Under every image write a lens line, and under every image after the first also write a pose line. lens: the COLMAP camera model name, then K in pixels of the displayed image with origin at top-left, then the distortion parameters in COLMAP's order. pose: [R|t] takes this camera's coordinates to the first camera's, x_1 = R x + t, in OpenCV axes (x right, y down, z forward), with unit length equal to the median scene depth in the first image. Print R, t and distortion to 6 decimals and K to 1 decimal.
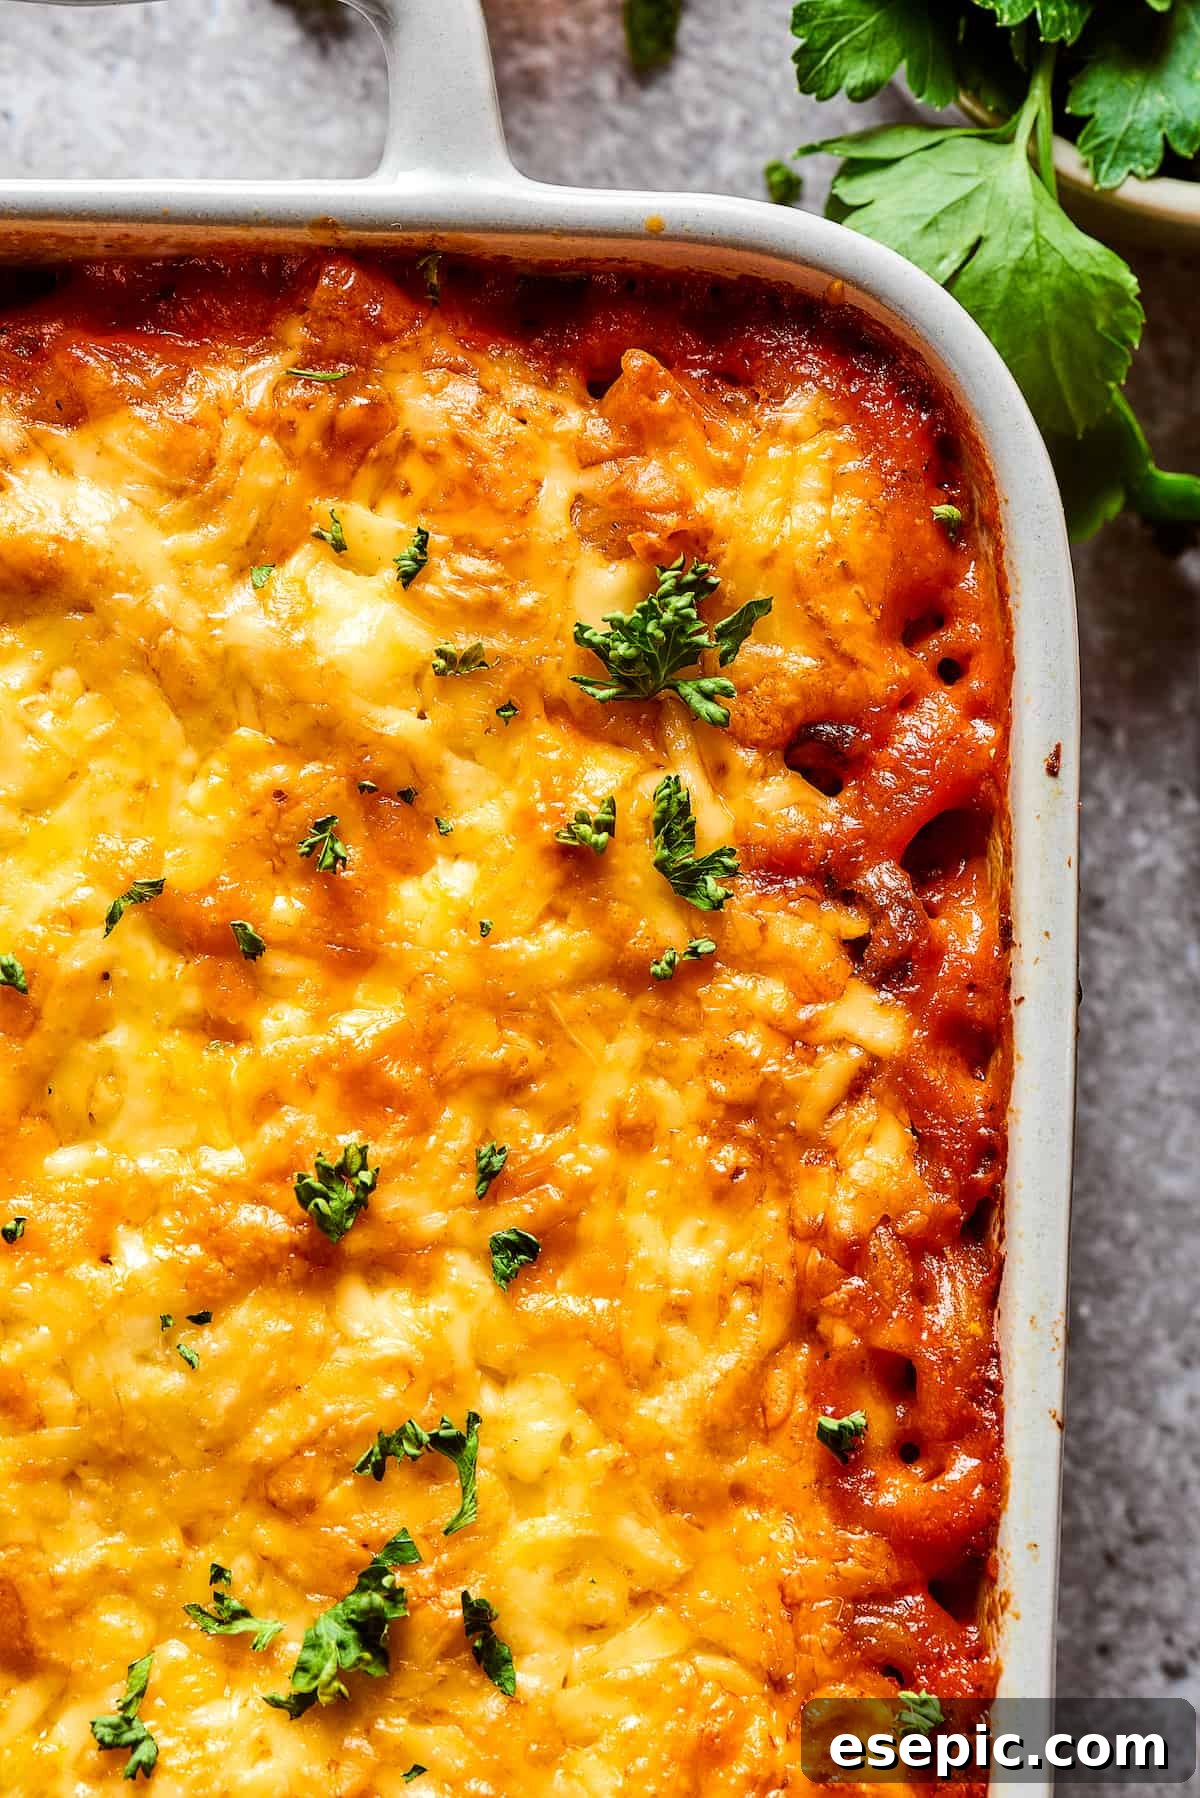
lens RADIAL K [[6780.8, 0, 597.7], [0, 6780.8, 898.4], [0, 0, 1]] dist [-0.259194, 0.000000]
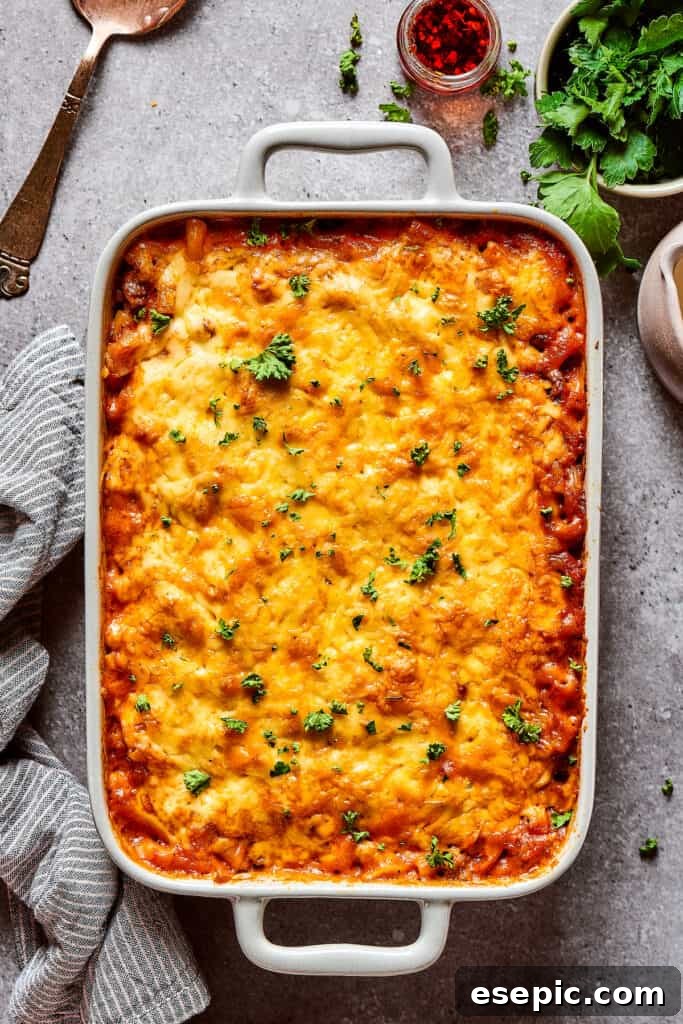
lens RADIAL K [[3861.8, 0, 339.3], [0, 3861.8, 510.7], [0, 0, 1]] dist [-0.259194, 0.000000]
pose [[0.999796, -0.015454, -0.012988, -0.056517], [0.016834, 0.993349, 0.113902, -0.183944], [0.011141, -0.114097, 0.993407, -1.269259]]
